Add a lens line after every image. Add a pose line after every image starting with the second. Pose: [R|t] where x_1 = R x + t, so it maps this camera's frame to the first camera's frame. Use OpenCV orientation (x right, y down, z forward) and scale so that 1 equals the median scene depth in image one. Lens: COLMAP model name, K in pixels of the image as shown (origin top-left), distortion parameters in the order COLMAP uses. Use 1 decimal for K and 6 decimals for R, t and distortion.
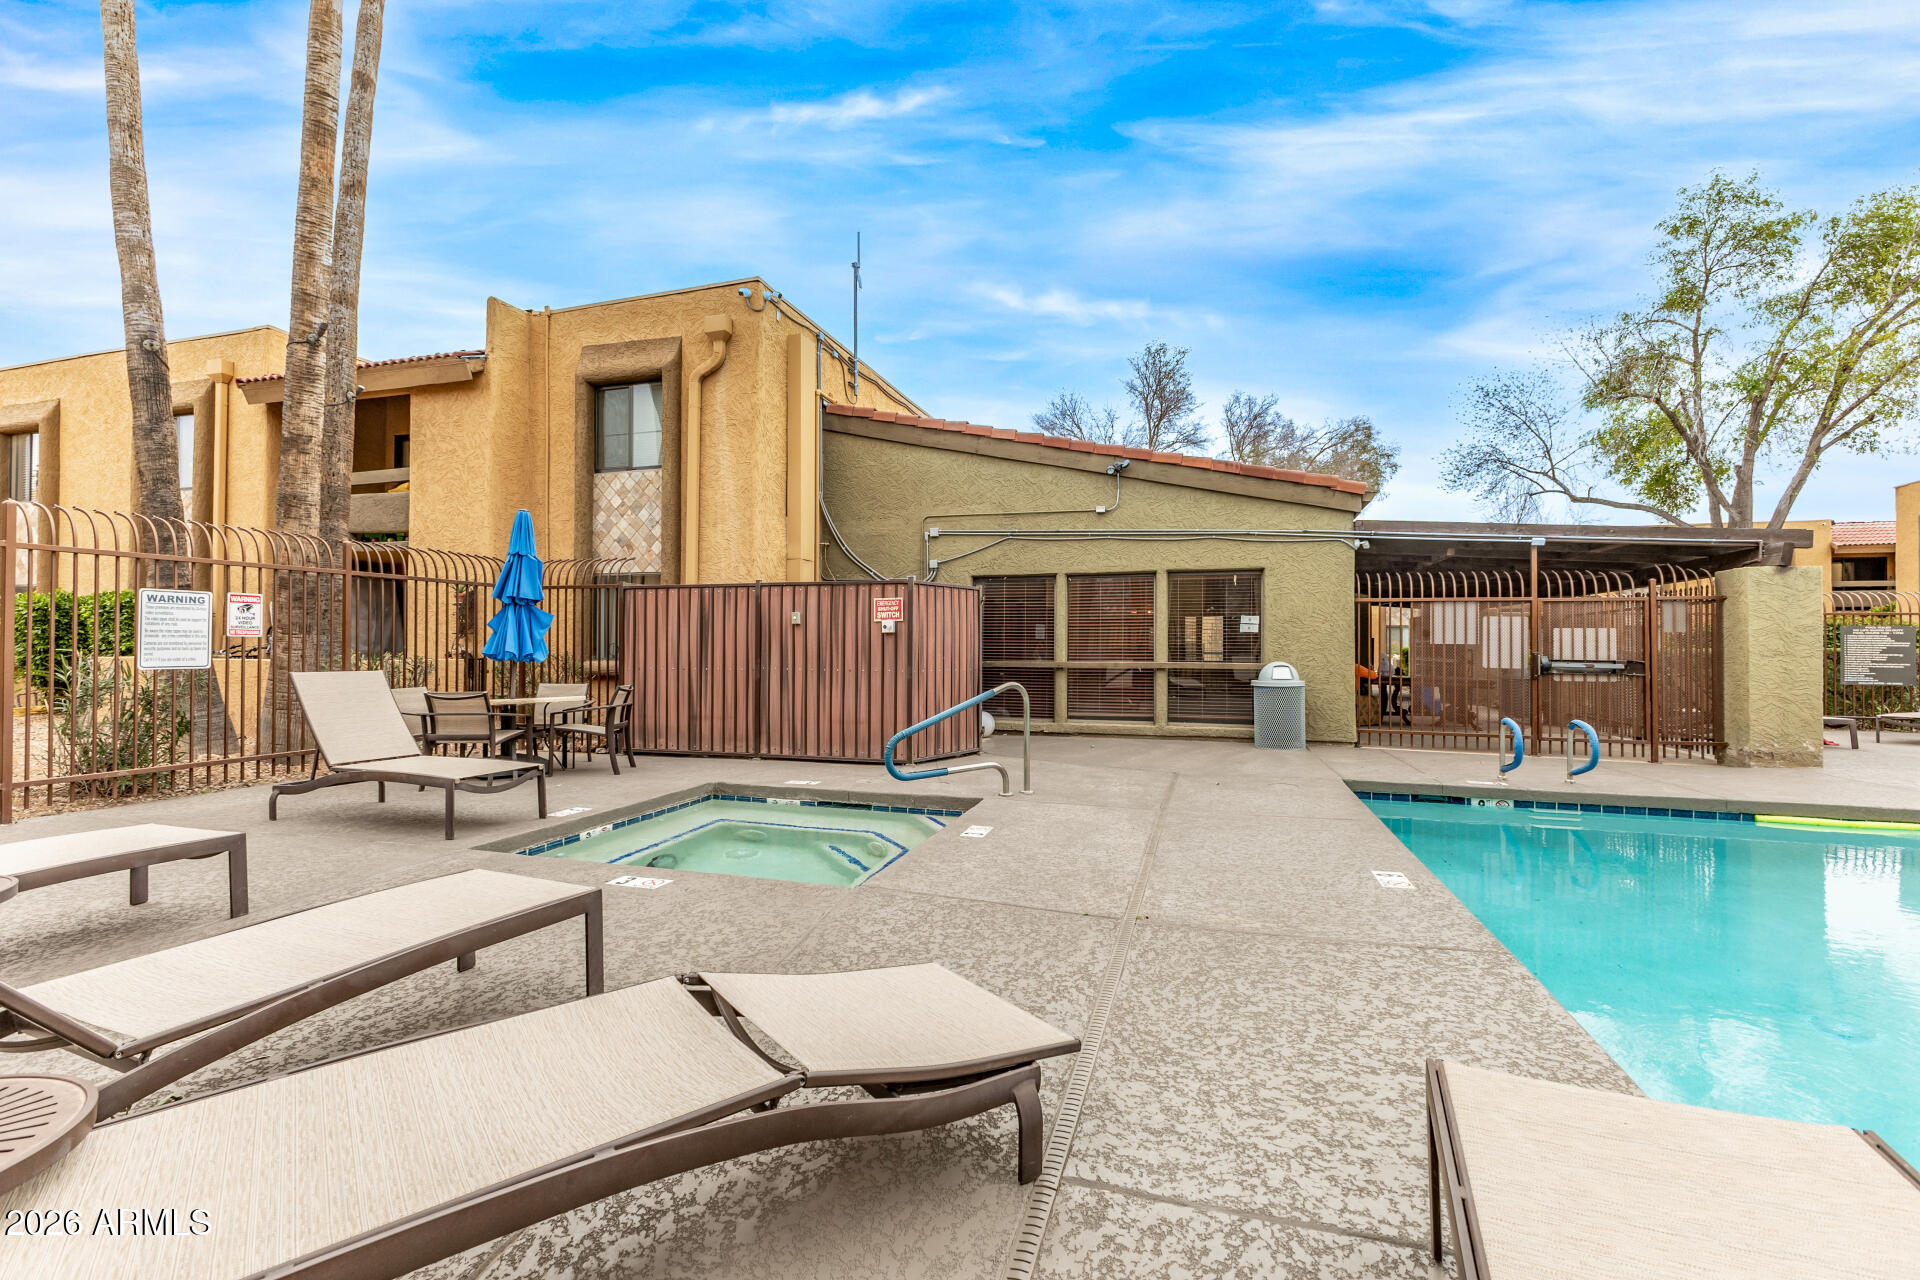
lens RADIAL K [[830.2, 0, 966.1], [0, 830.2, 639.1], [0, 0, 1]] dist [0.000044, -0.000398]
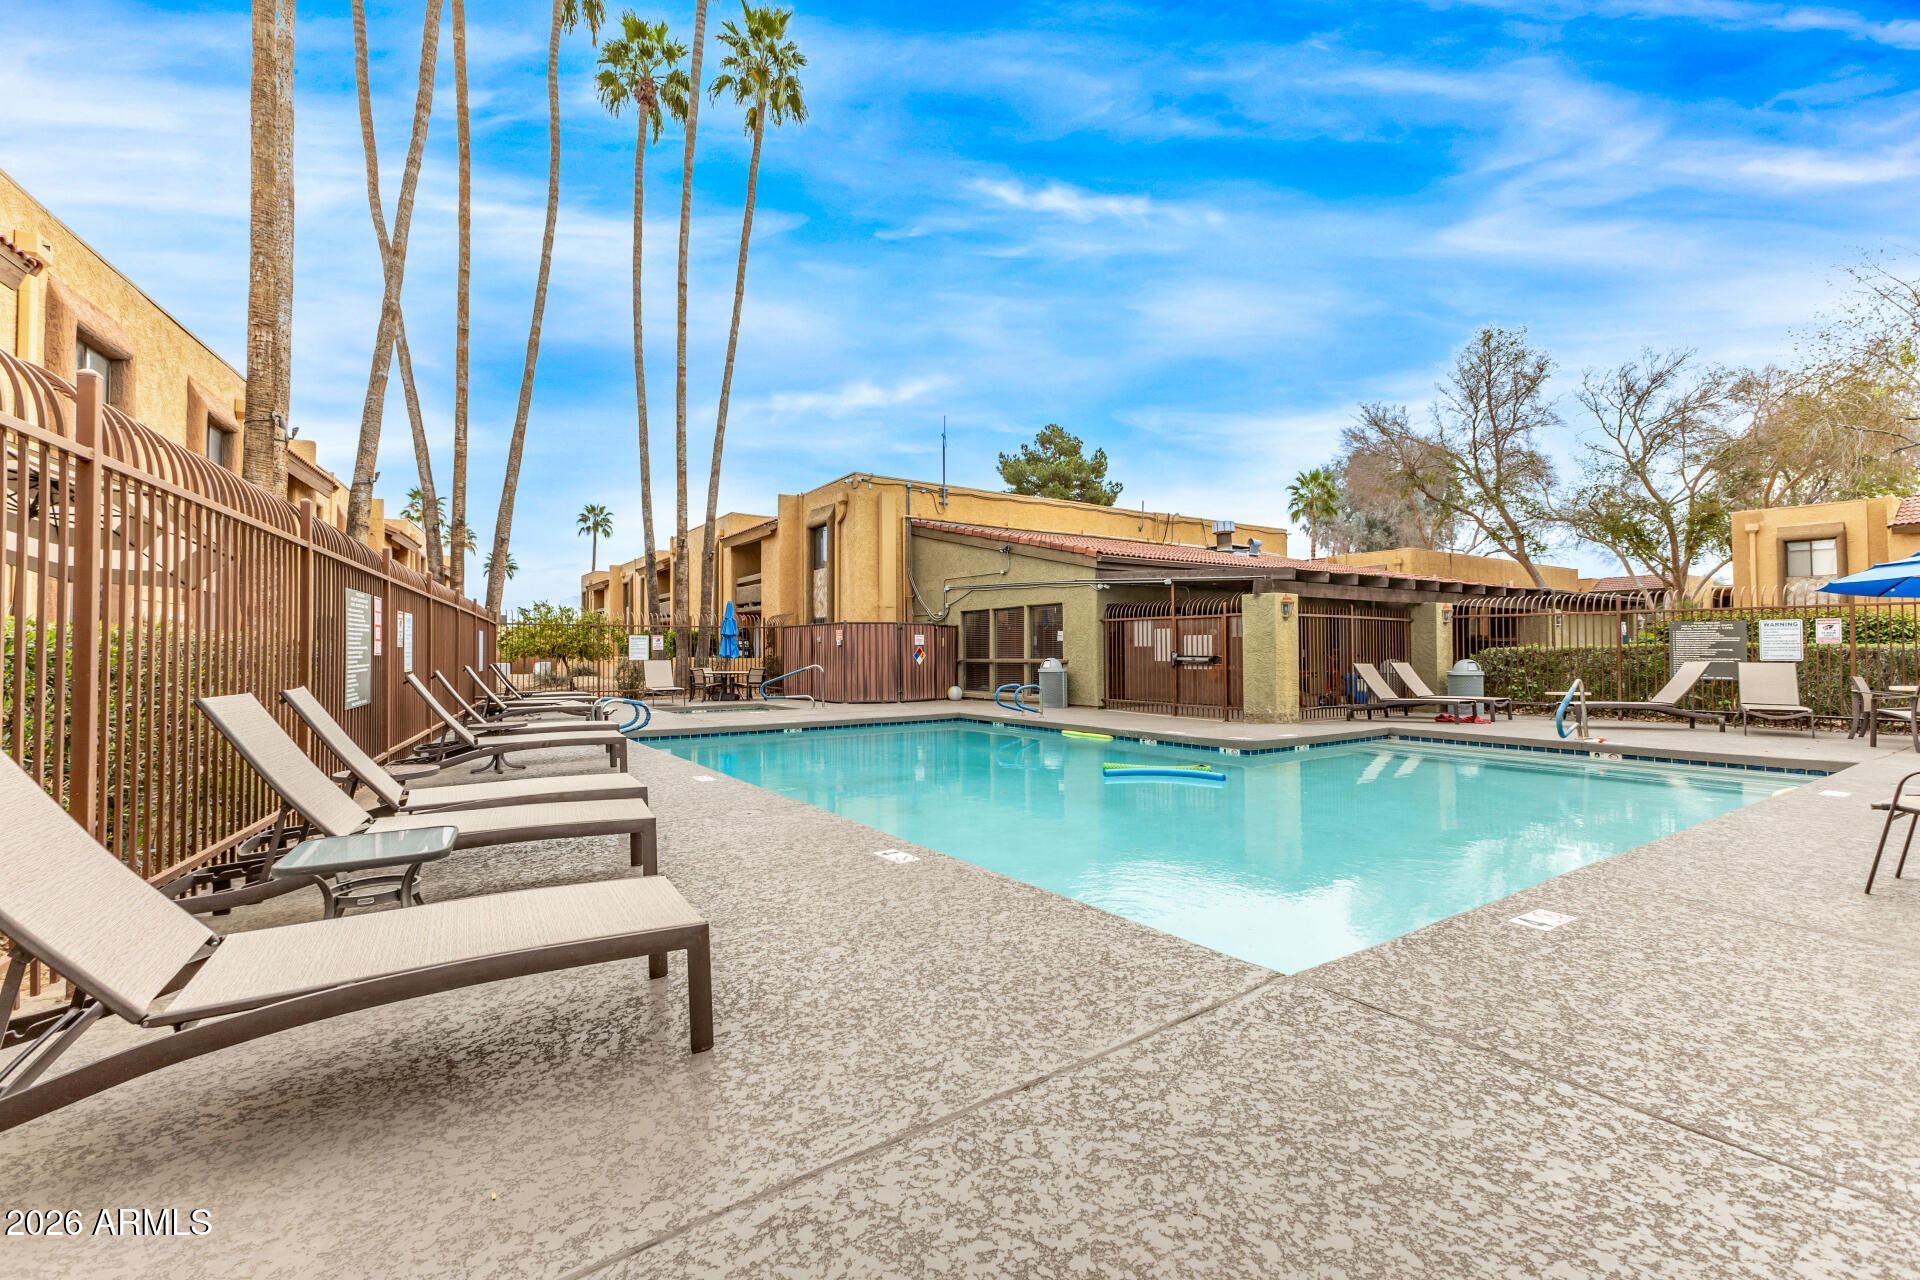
lens RADIAL K [[830.2, 0, 962.7], [0, 830.2, 639.8], [0, 0, 1]] dist [0.000044, -0.000398]
pose [[0.793108, -0.019532, -0.608768, 1.157369], [0.013361, 0.999803, -0.014672, 0.010723], [0.608935, 0.003503, 0.793212, -0.439300]]
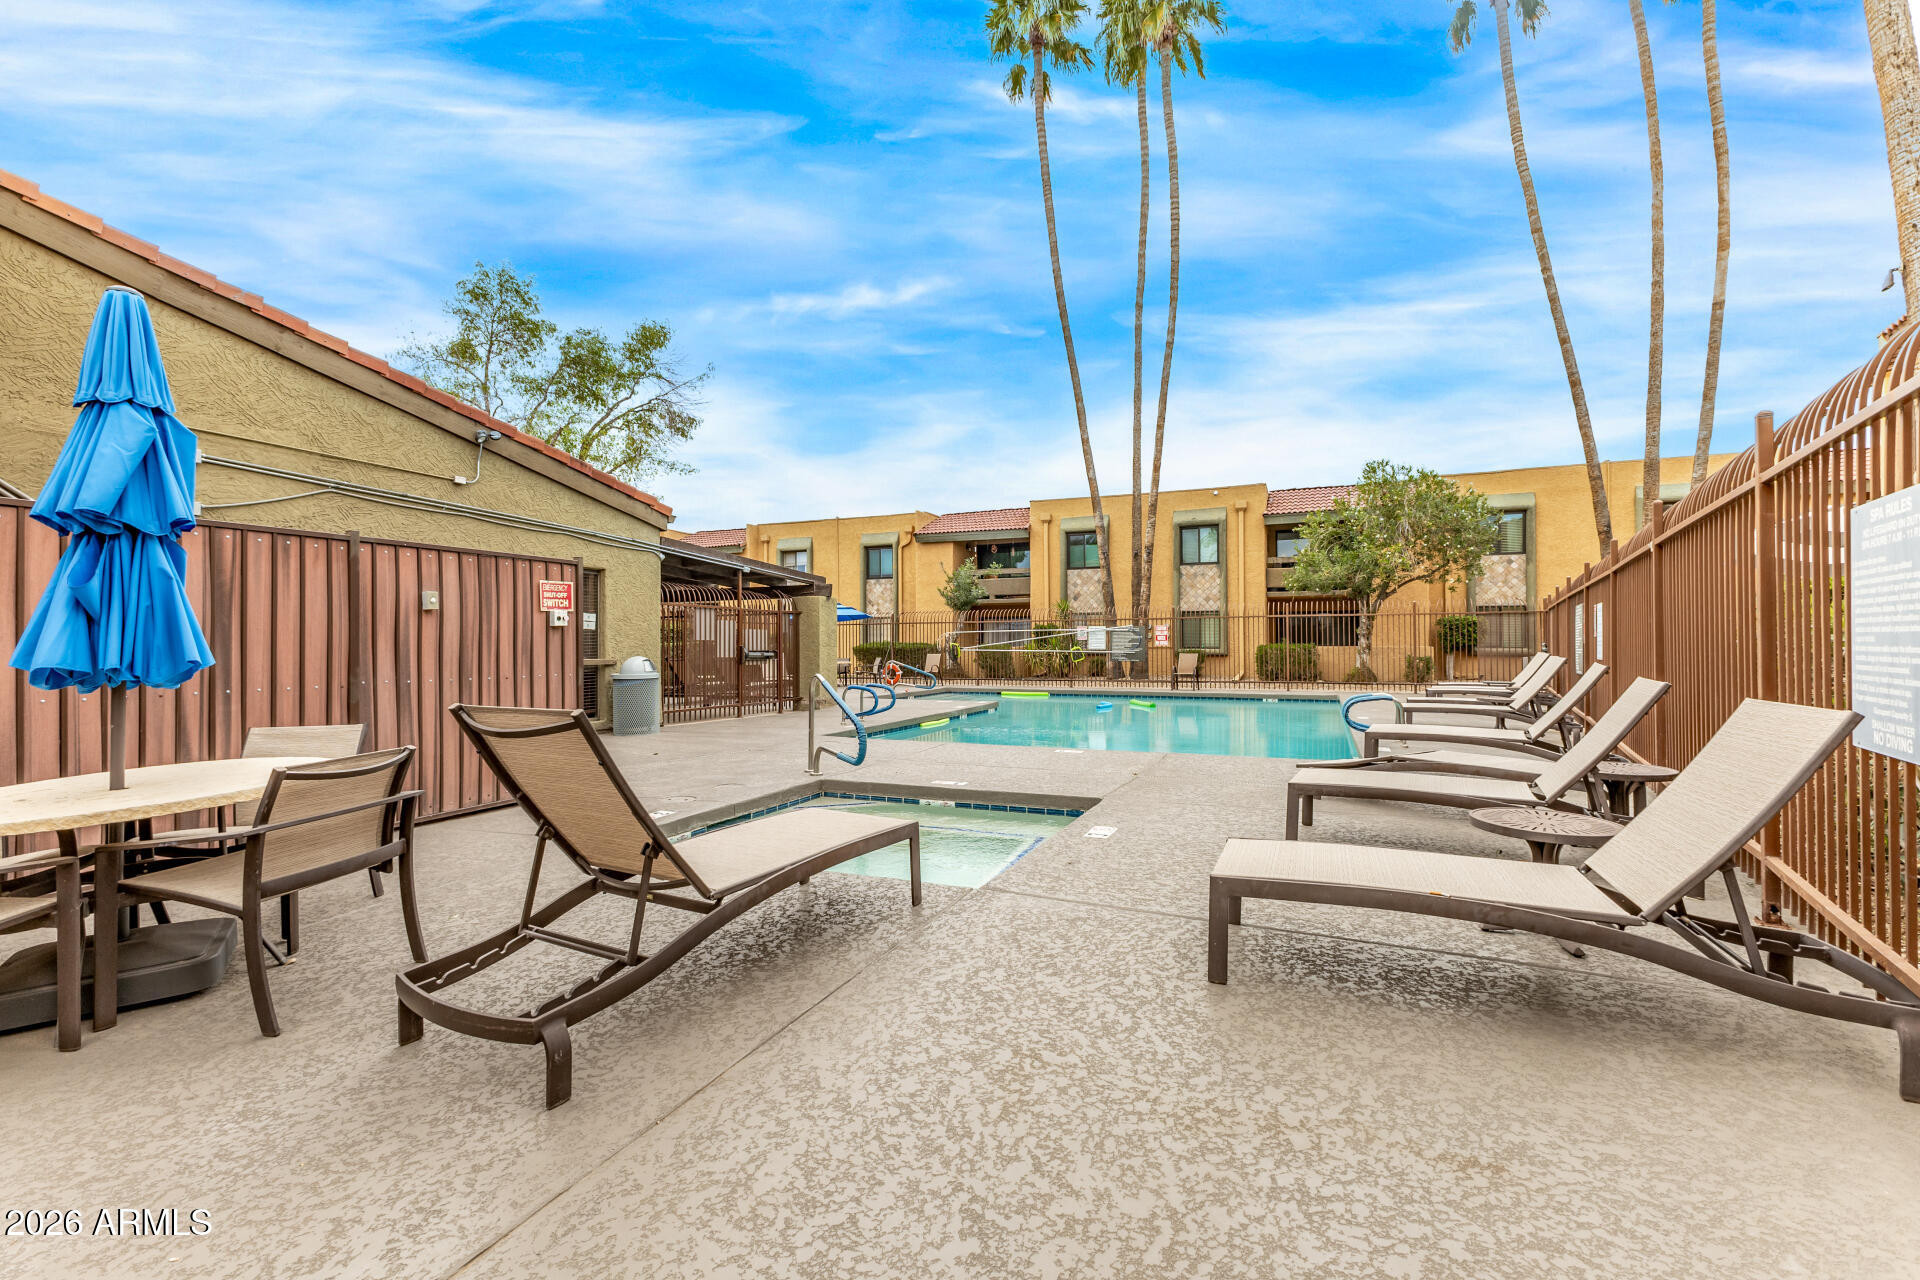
lens RADIAL K [[830.2, 0, 963.7], [0, 830.2, 640.8], [0, 0, 1]] dist [0.000044, -0.000398]
pose [[0.091876, -0.003451, 0.995764, -0.623662], [-0.003012, 0.999988, 0.003744, 0.001194], [-0.995766, -0.003344, 0.091865, 0.416254]]
